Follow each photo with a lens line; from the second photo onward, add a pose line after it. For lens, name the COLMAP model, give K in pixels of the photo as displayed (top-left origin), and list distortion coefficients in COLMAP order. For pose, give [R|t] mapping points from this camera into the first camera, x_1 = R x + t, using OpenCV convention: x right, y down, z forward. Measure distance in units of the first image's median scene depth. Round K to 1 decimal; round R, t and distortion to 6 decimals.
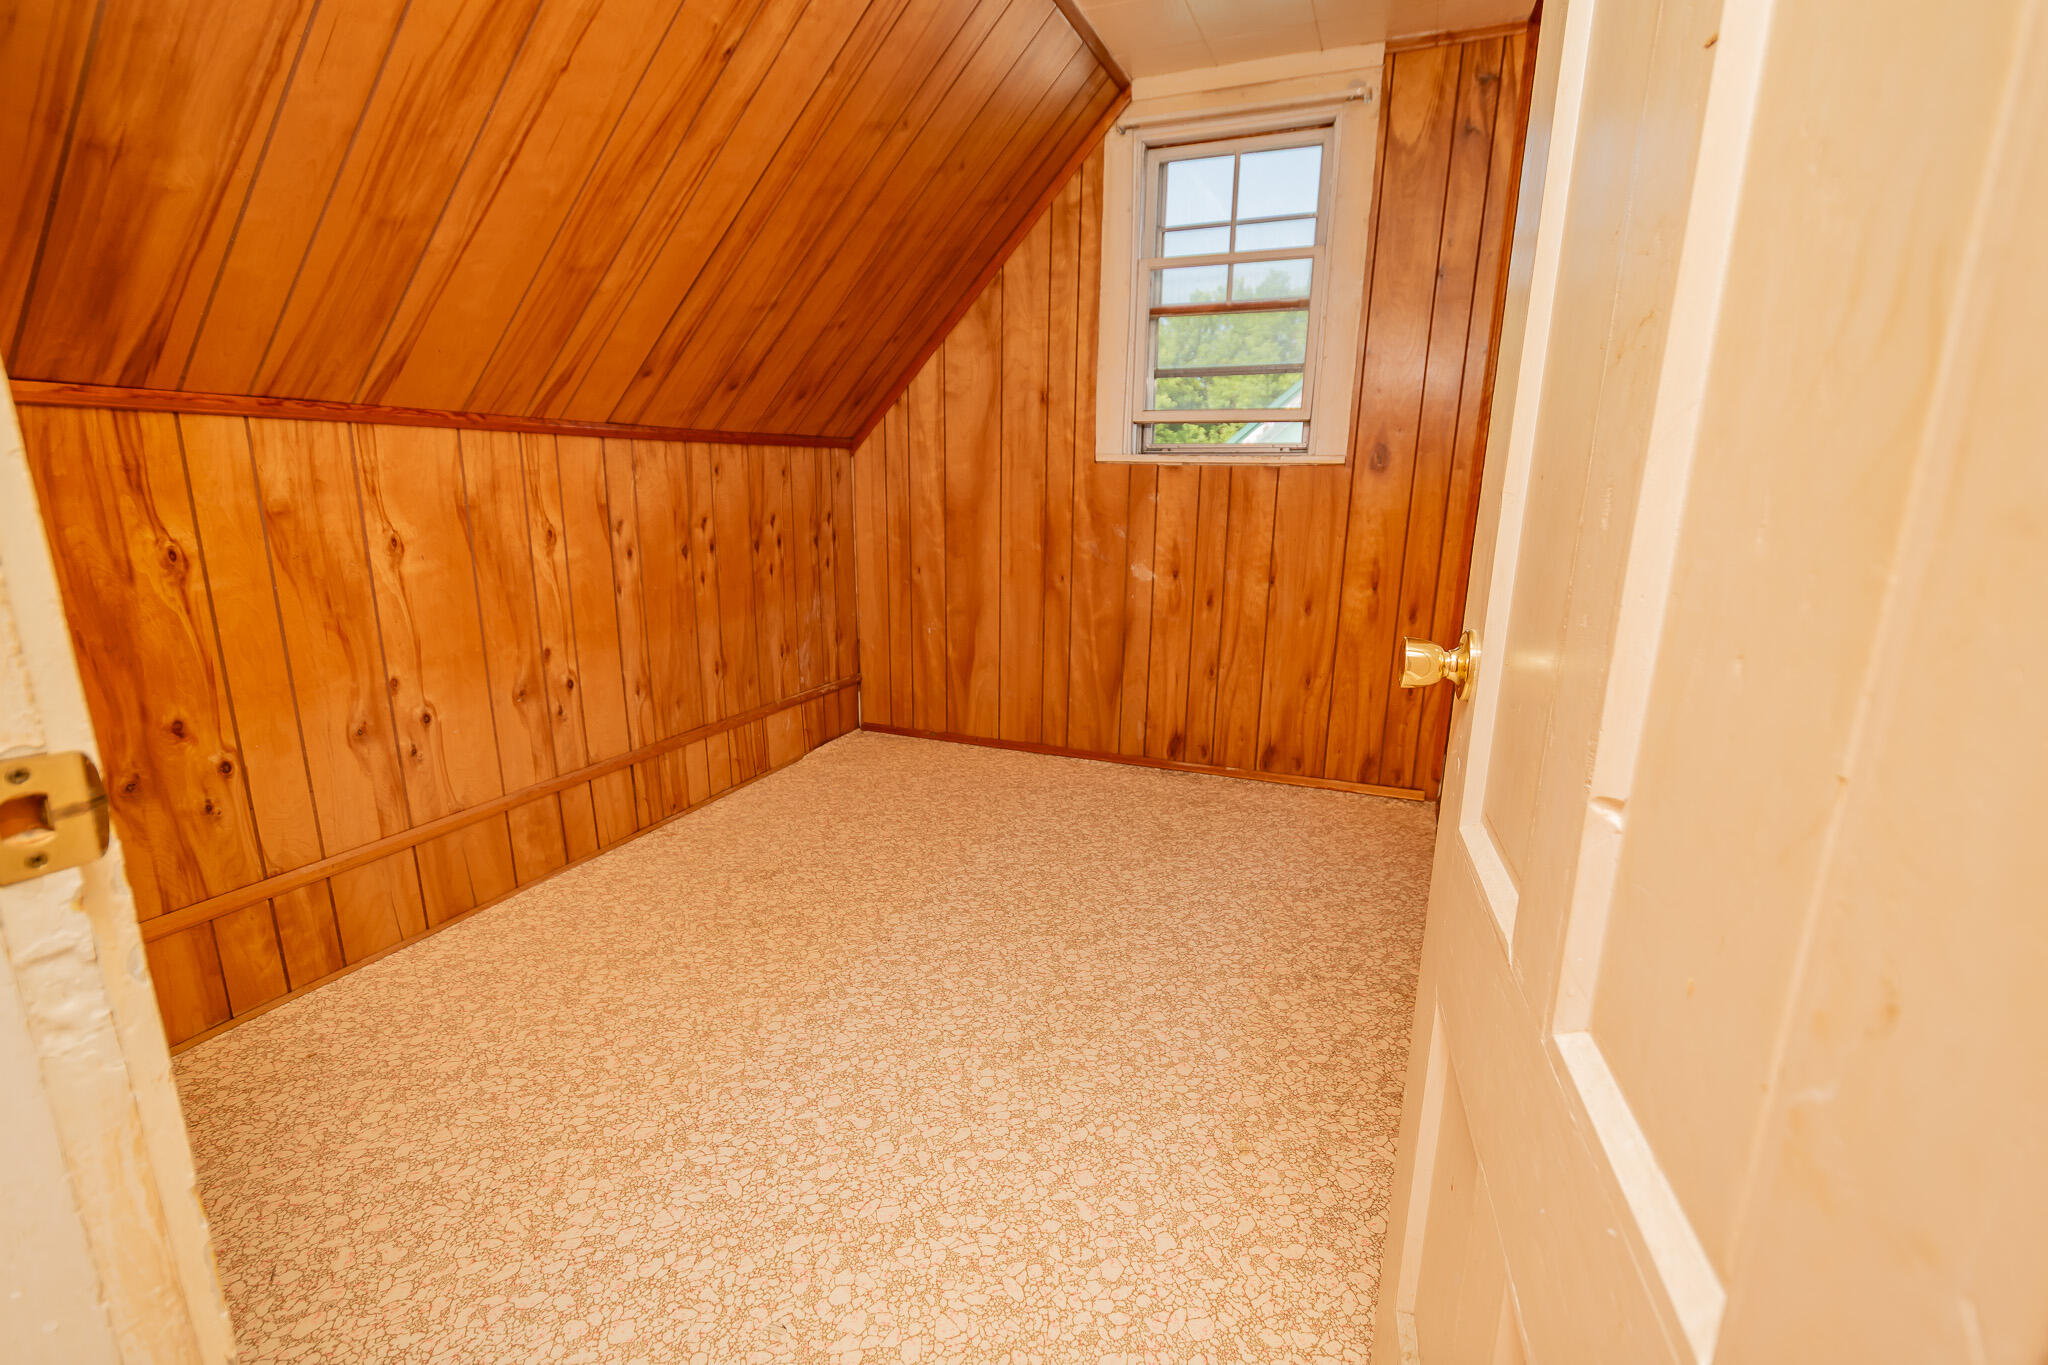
lens RADIAL K [[898.6, 0, 1033.9], [0, 898.6, 686.5], [0, 0, 1]] dist [0.012702, -0.004963]
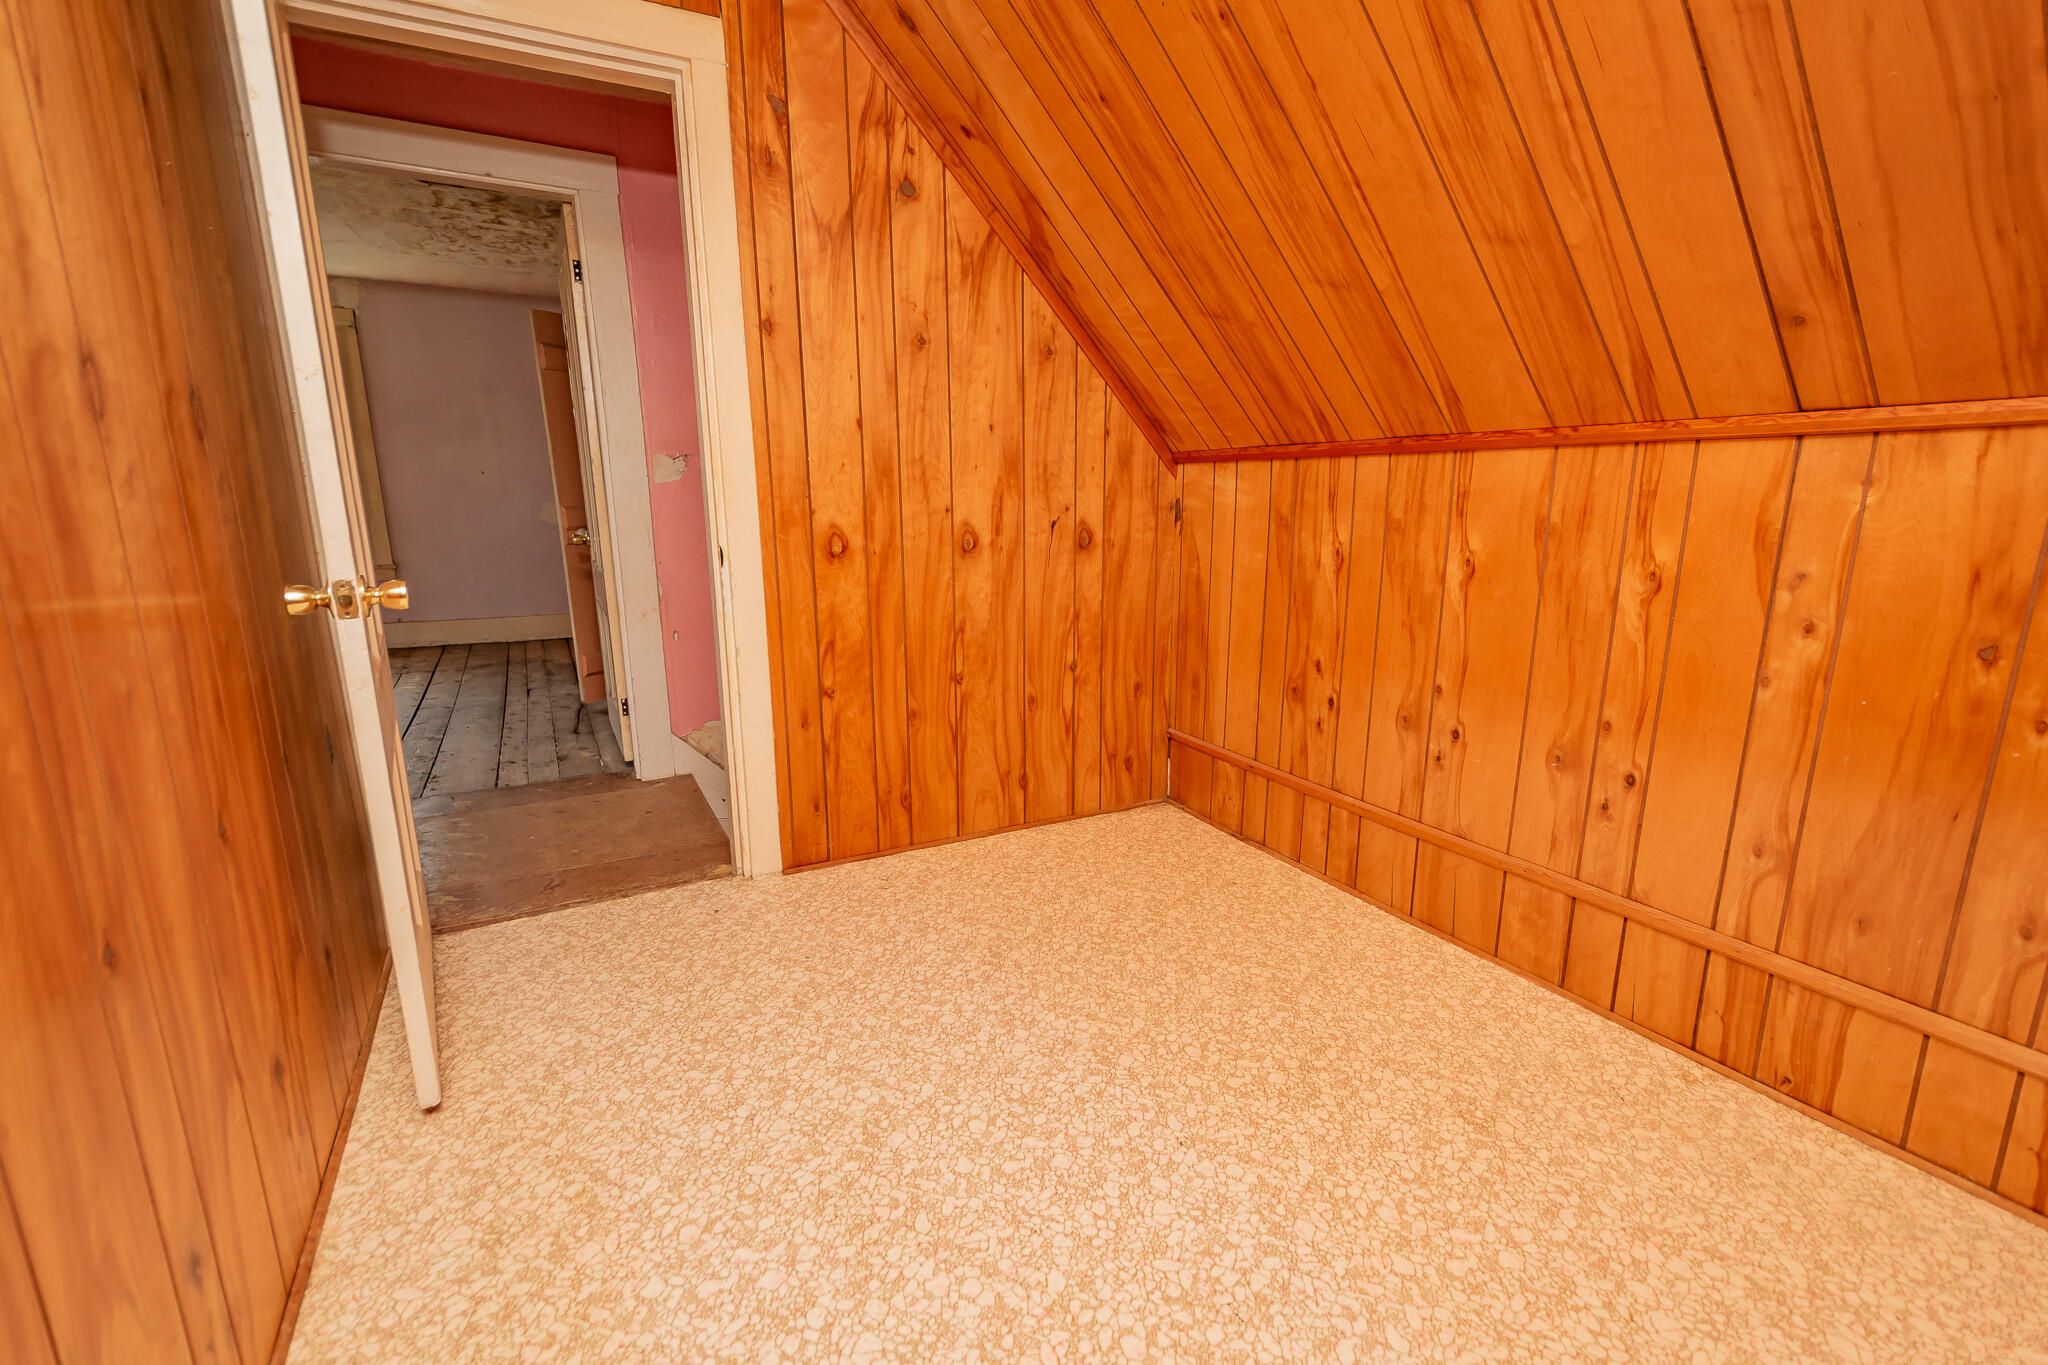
lens RADIAL K [[898.6, 0, 1036.0], [0, 898.6, 691.2], [0, 0, 1]] dist [0.012702, -0.004963]
pose [[-0.633703, 0.152824, -0.758331, 0.408189], [-0.185641, 0.921603, 0.340859, -0.276405], [0.750971, 0.356781, -0.555652, 1.217518]]
